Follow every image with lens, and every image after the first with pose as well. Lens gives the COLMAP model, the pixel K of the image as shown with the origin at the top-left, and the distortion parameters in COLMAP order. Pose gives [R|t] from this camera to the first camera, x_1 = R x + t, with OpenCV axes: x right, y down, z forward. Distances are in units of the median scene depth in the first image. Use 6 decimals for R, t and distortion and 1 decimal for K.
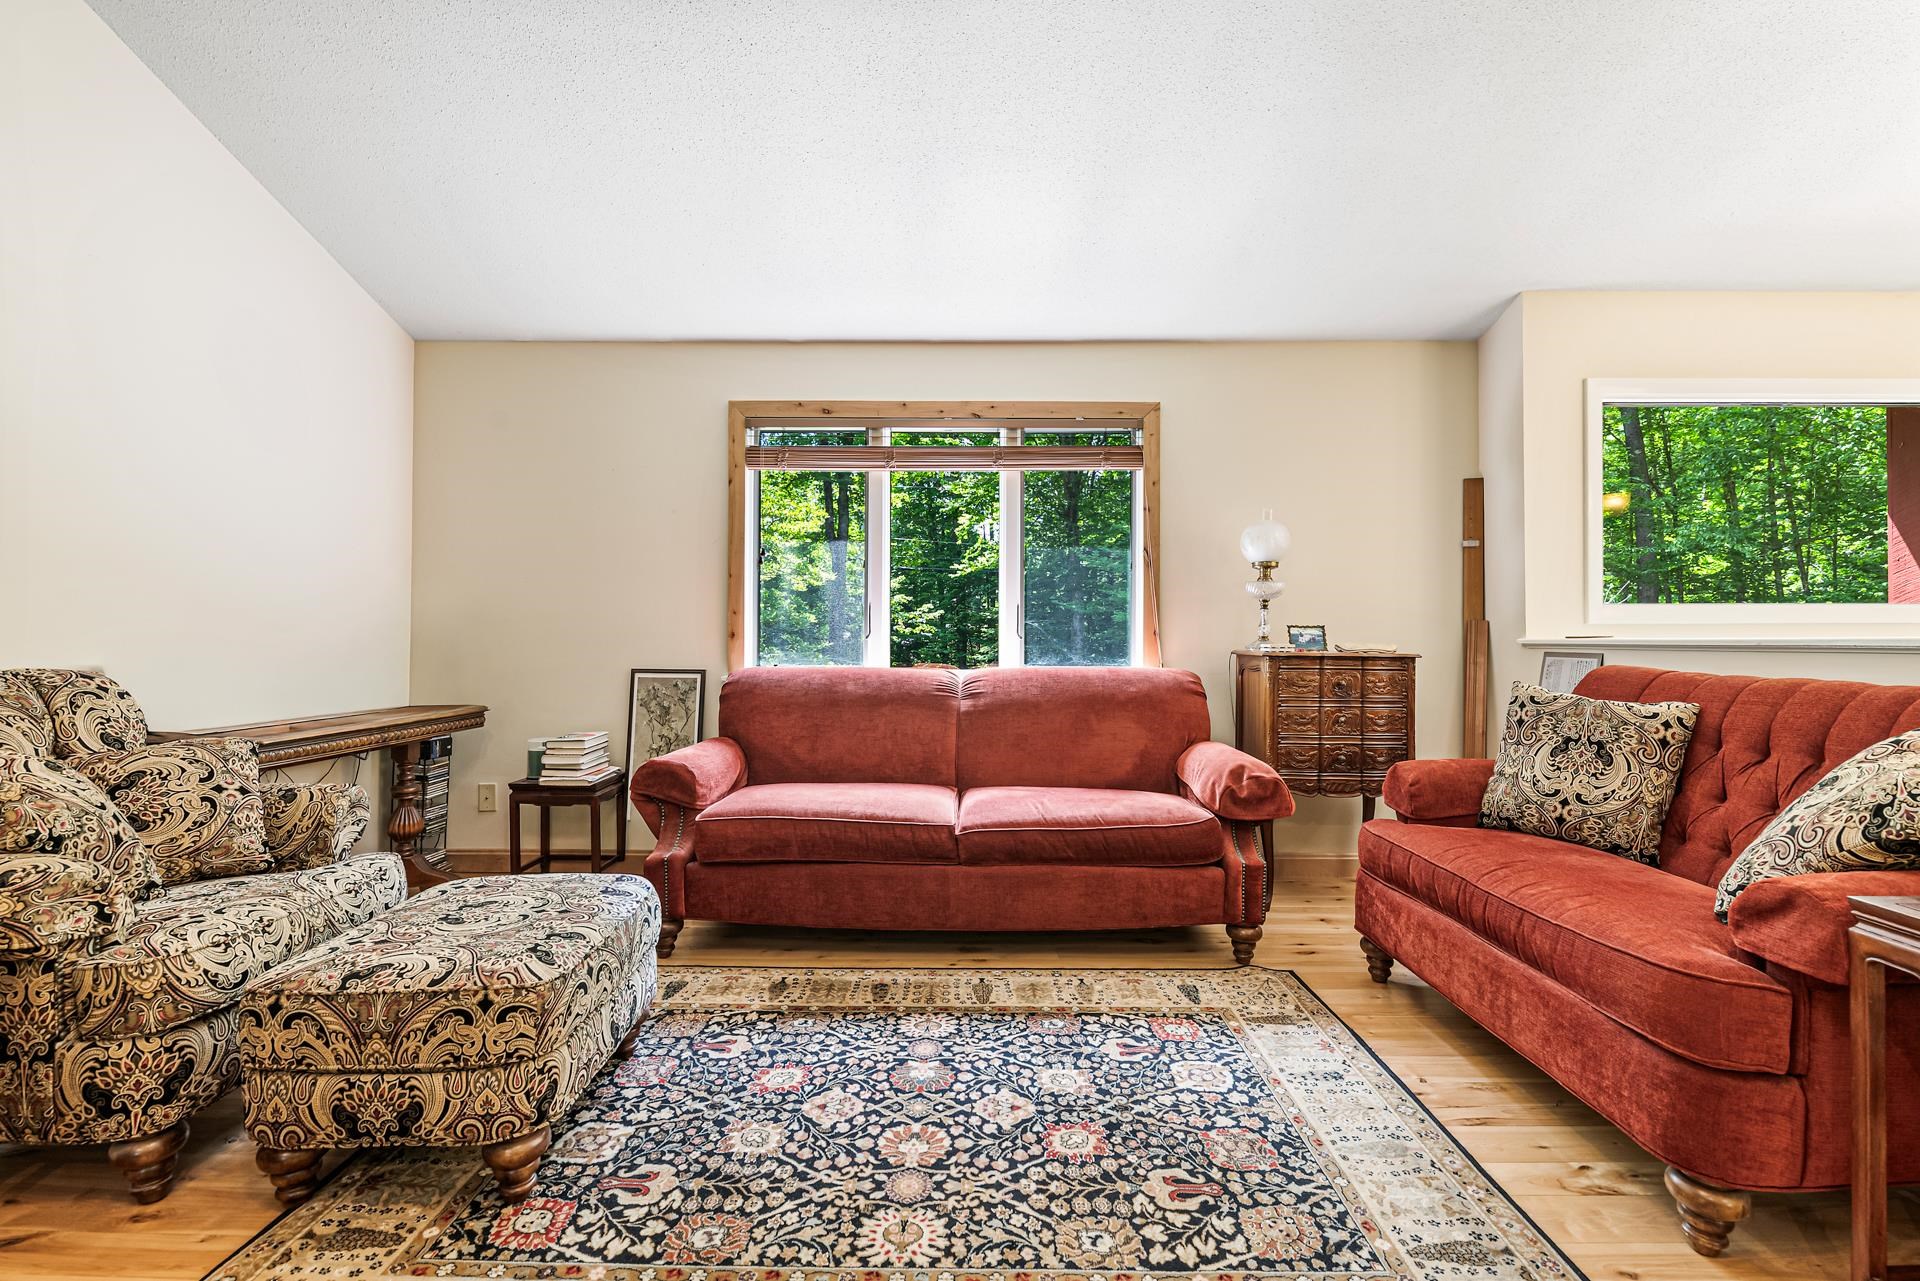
lens RADIAL K [[840.7, 0, 967.9], [0, 840.7, 623.5], [0, 0, 1]] dist [0.002313, -0.006749]
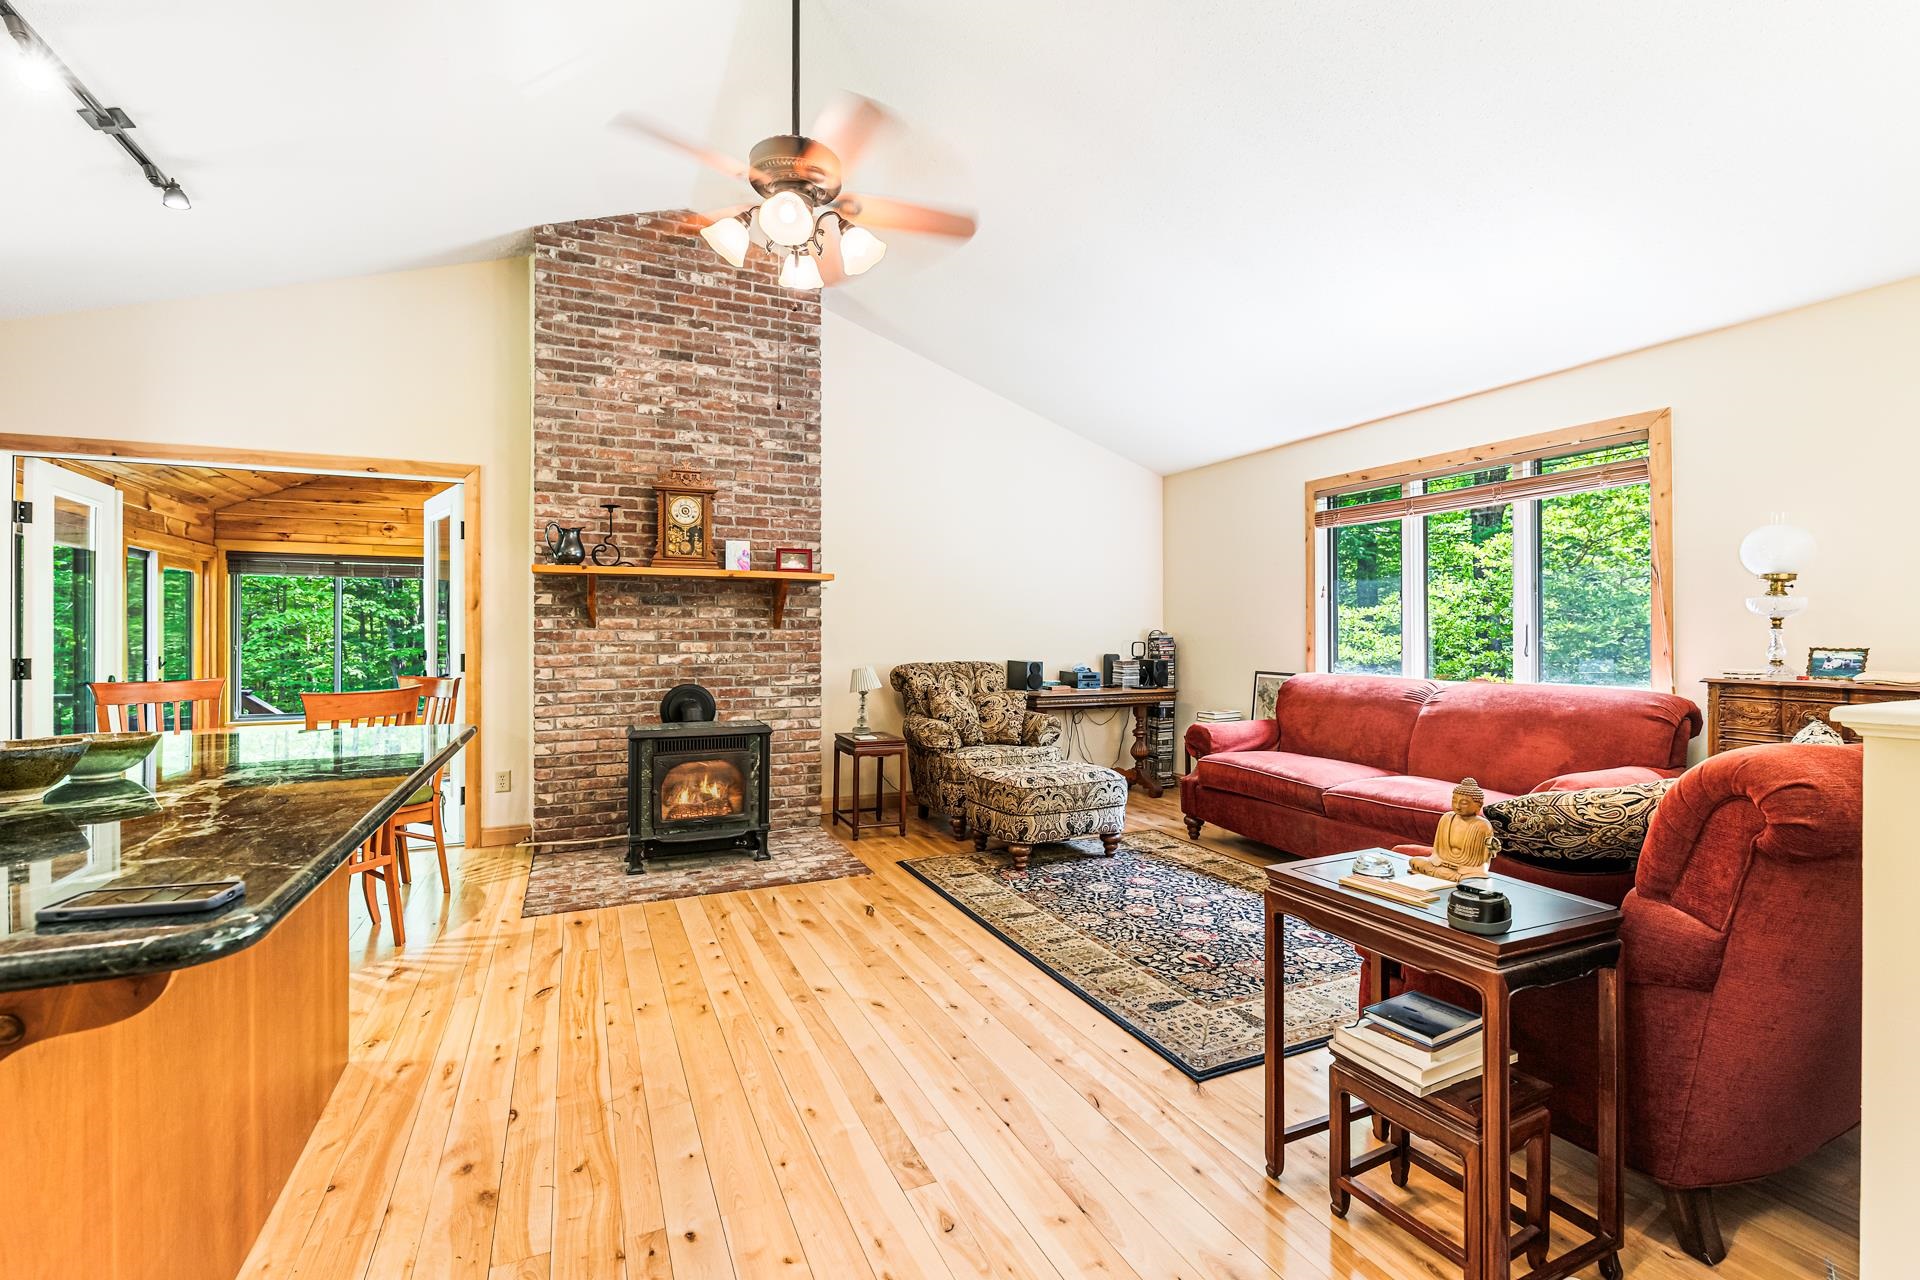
lens RADIAL K [[840.7, 0, 967.9], [0, 840.7, 623.0], [0, 0, 1]] dist [0.002313, -0.006749]
pose [[0.426128, -0.014039, -0.904554, 1.381379], [0.012623, 0.999875, -0.009572, -0.044852], [0.904575, -0.007339, 0.426252, -0.195937]]
